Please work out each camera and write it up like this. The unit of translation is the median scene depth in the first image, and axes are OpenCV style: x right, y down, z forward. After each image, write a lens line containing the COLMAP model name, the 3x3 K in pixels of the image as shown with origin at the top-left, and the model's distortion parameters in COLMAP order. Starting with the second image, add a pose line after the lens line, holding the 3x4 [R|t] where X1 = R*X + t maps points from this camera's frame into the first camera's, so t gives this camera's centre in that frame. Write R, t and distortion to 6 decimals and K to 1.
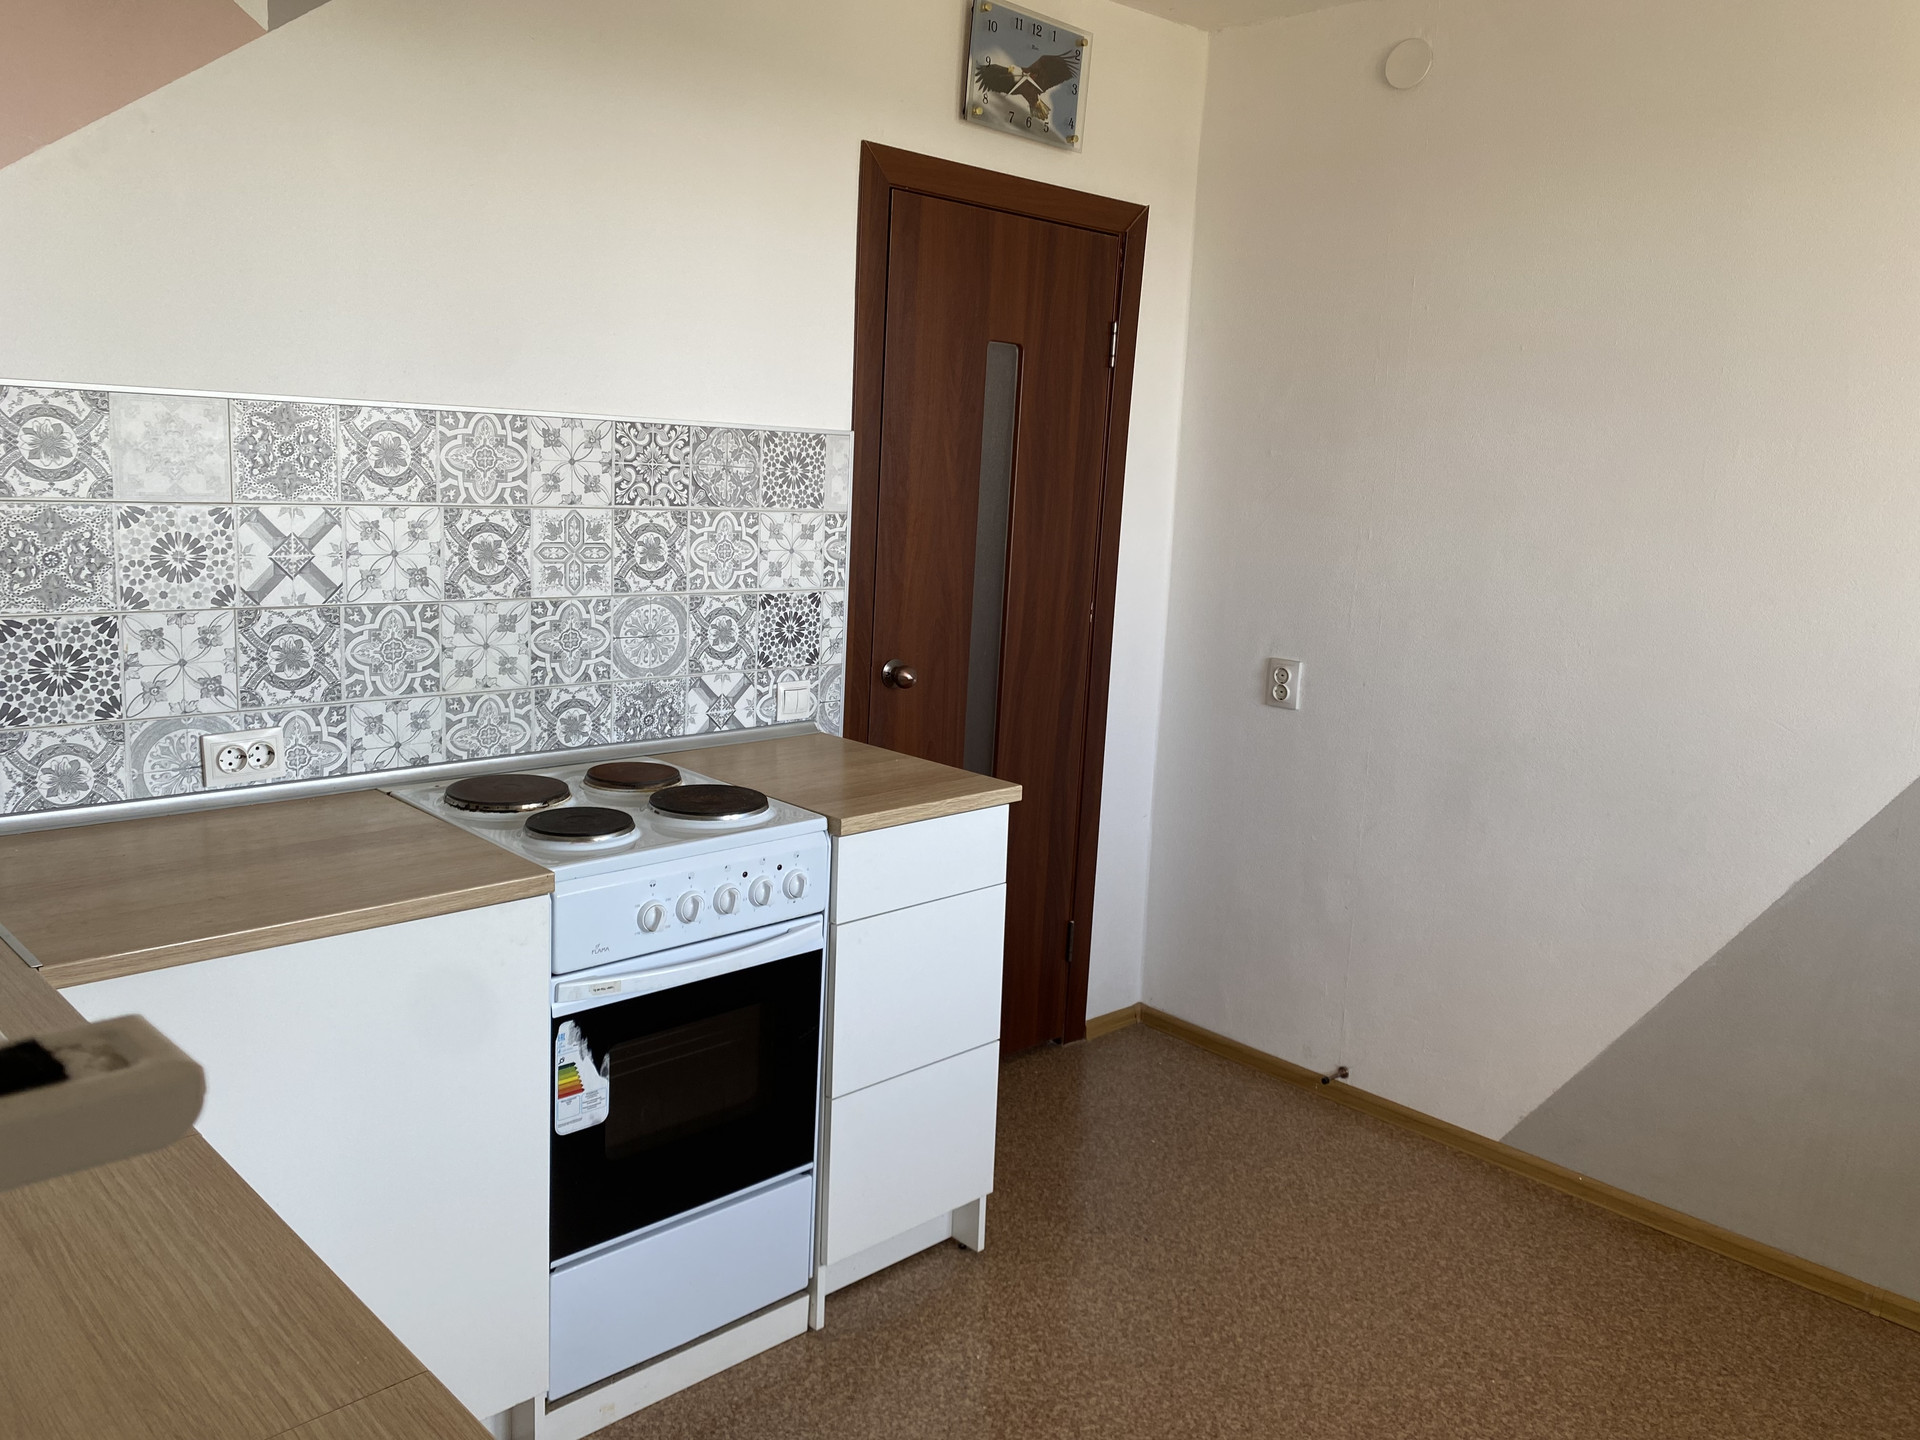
lens RADIAL K [[1462.0, 0, 978.7], [0, 1462.0, 711.5], [0, 0, 1]] dist [0.048383, -0.074731]
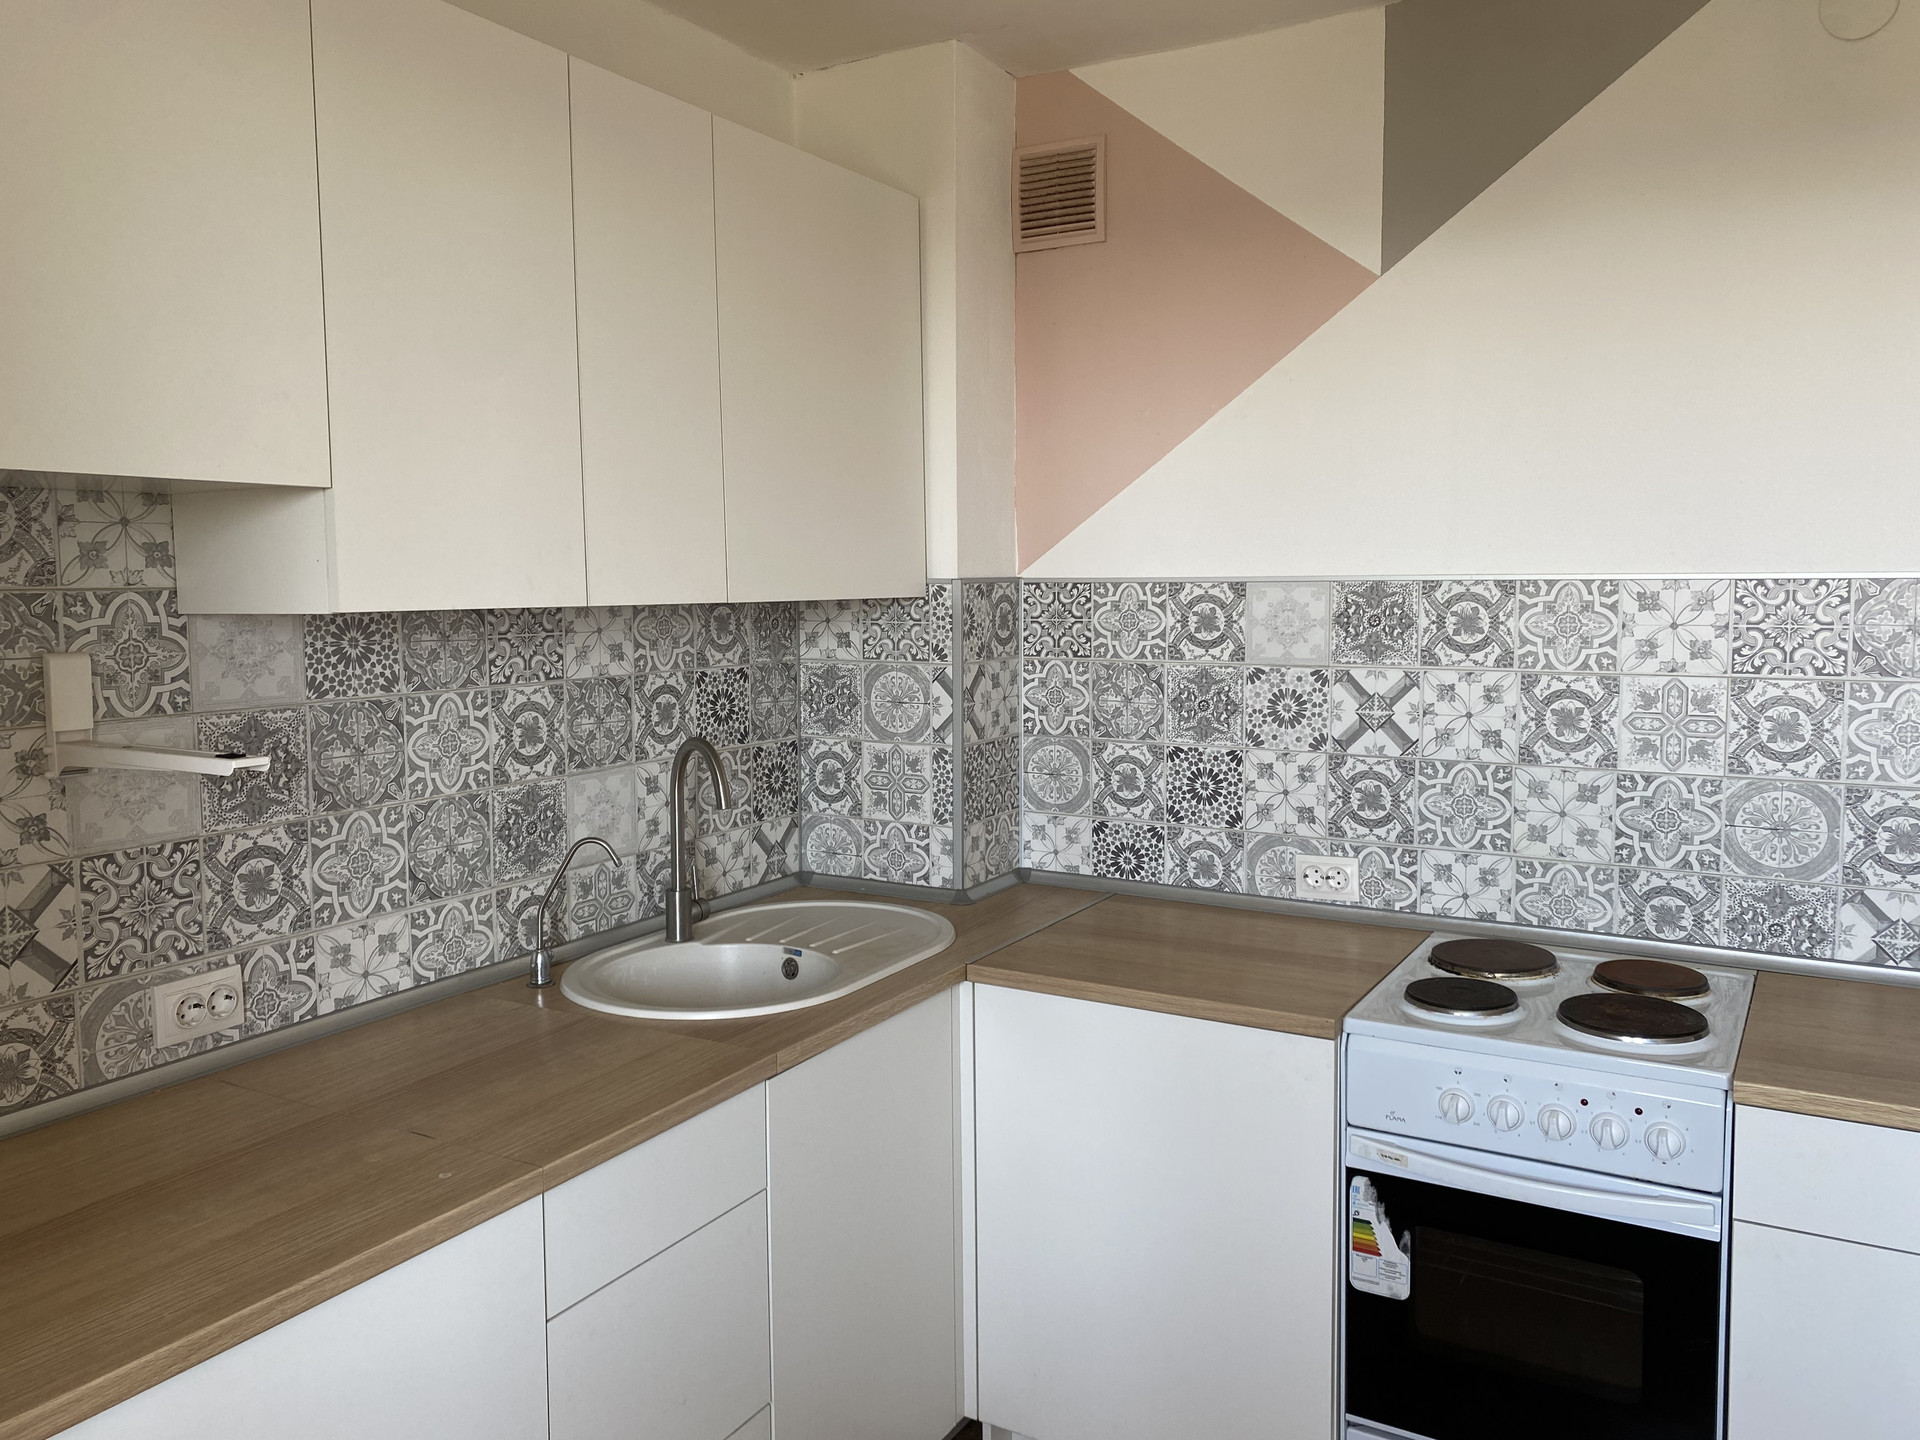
lens RADIAL K [[1462.0, 0, 971.7], [0, 1462.0, 705.5], [0, 0, 1]] dist [0.048383, -0.074731]
pose [[0.263433, 0.035236, -0.964034, 0.548340], [-0.150720, 0.988564, -0.005054, -0.056277], [0.952831, 0.146631, 0.265731, 0.385709]]
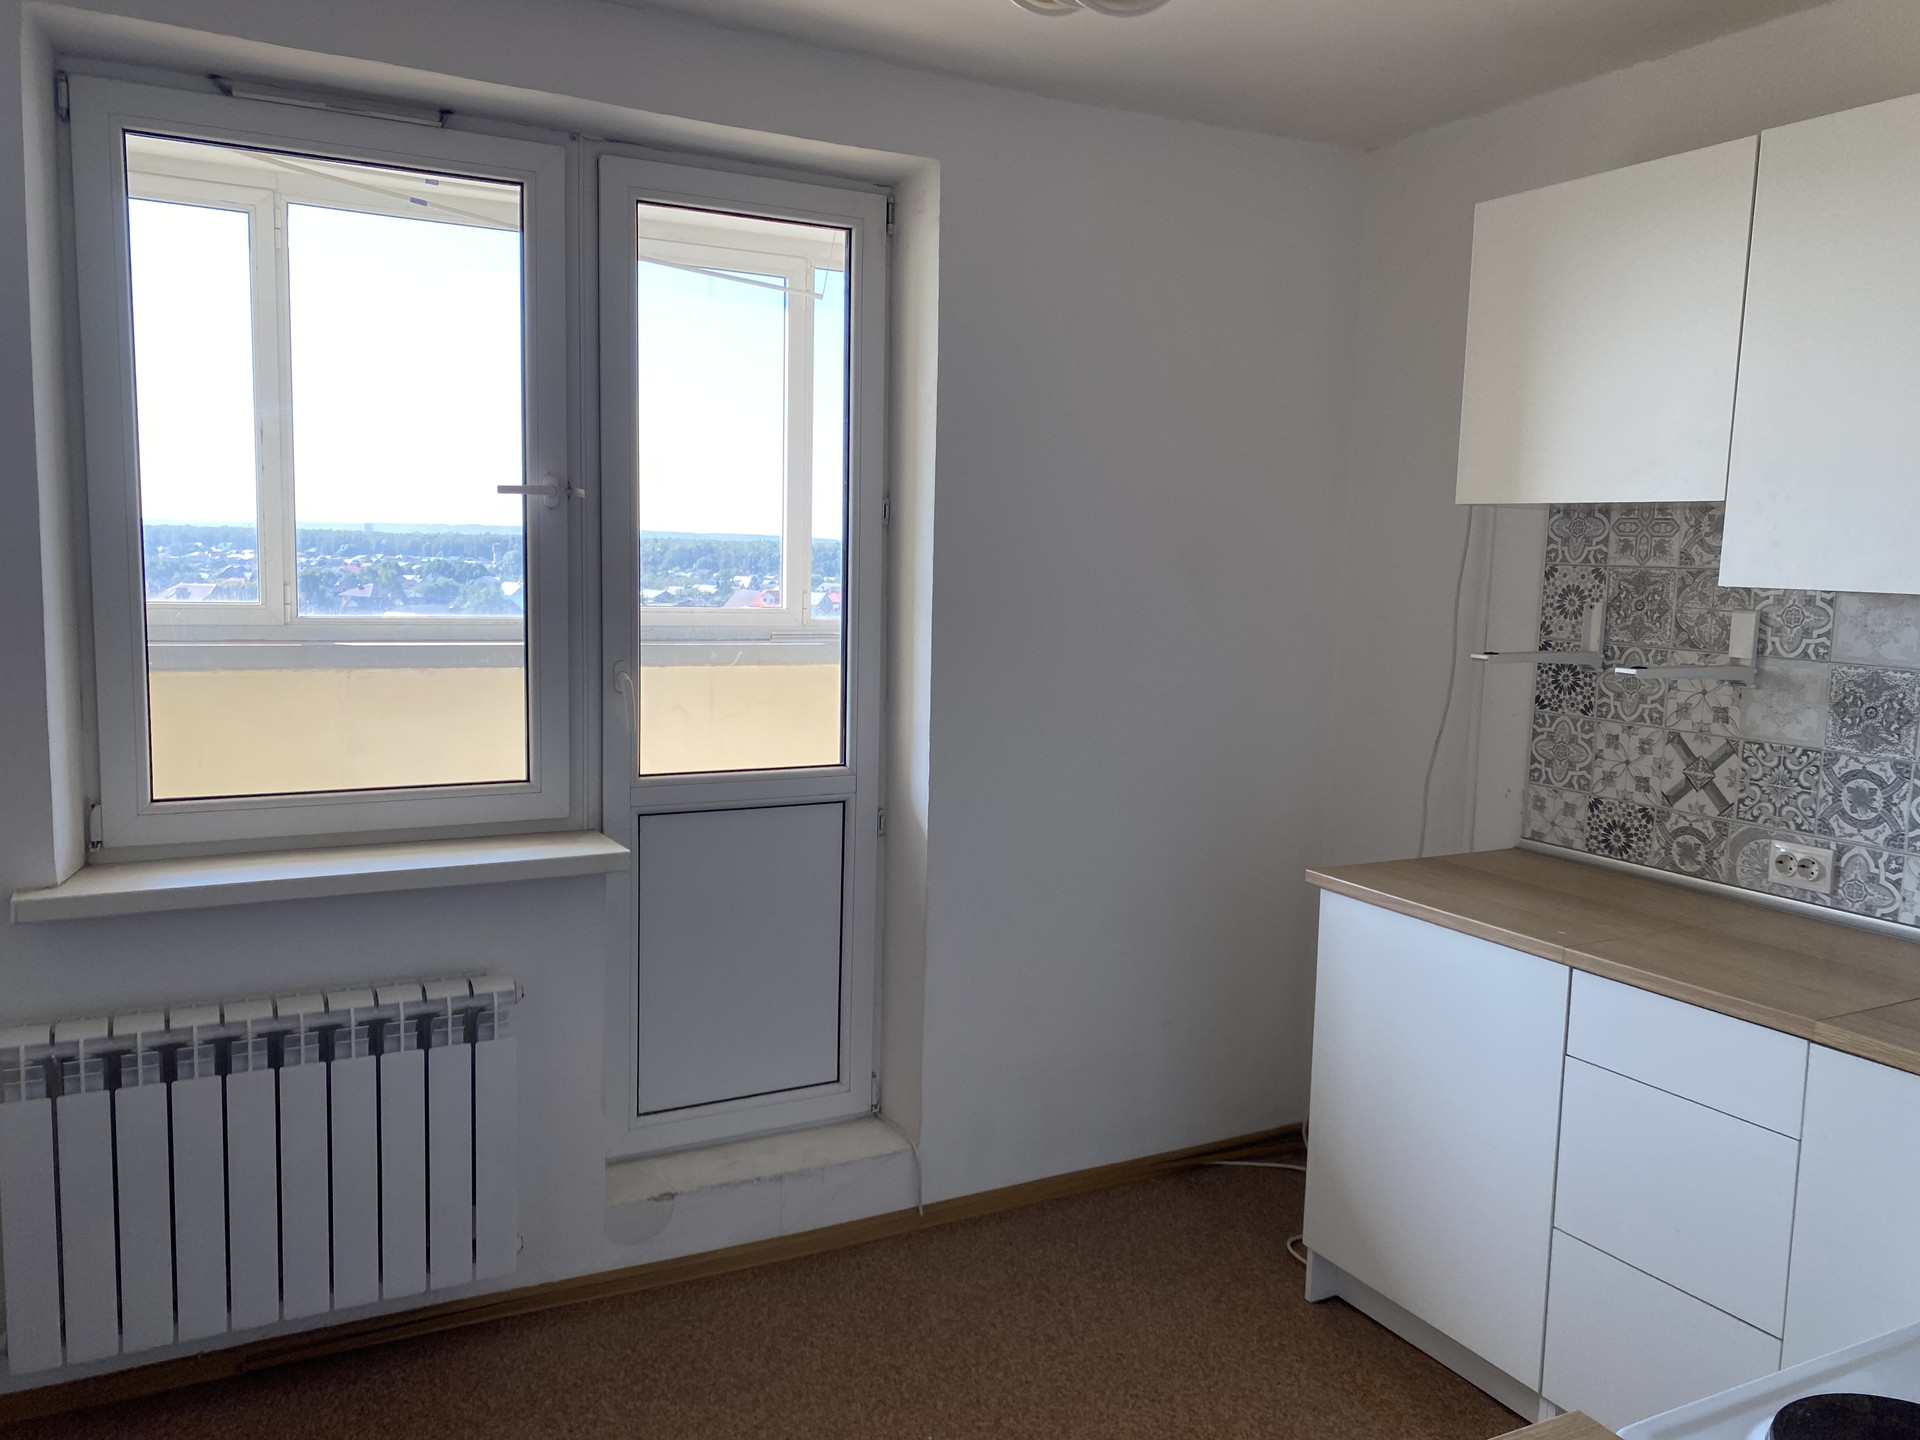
lens RADIAL K [[1462.0, 0, 970.0], [0, 1462.0, 721.5], [0, 0, 1]] dist [0.048383, -0.074731]
pose [[-0.950188, -0.116596, 0.289047, -0.036485], [-0.028668, 0.956155, 0.291455, -0.256918], [-0.310357, 0.268651, -0.911869, 1.433347]]
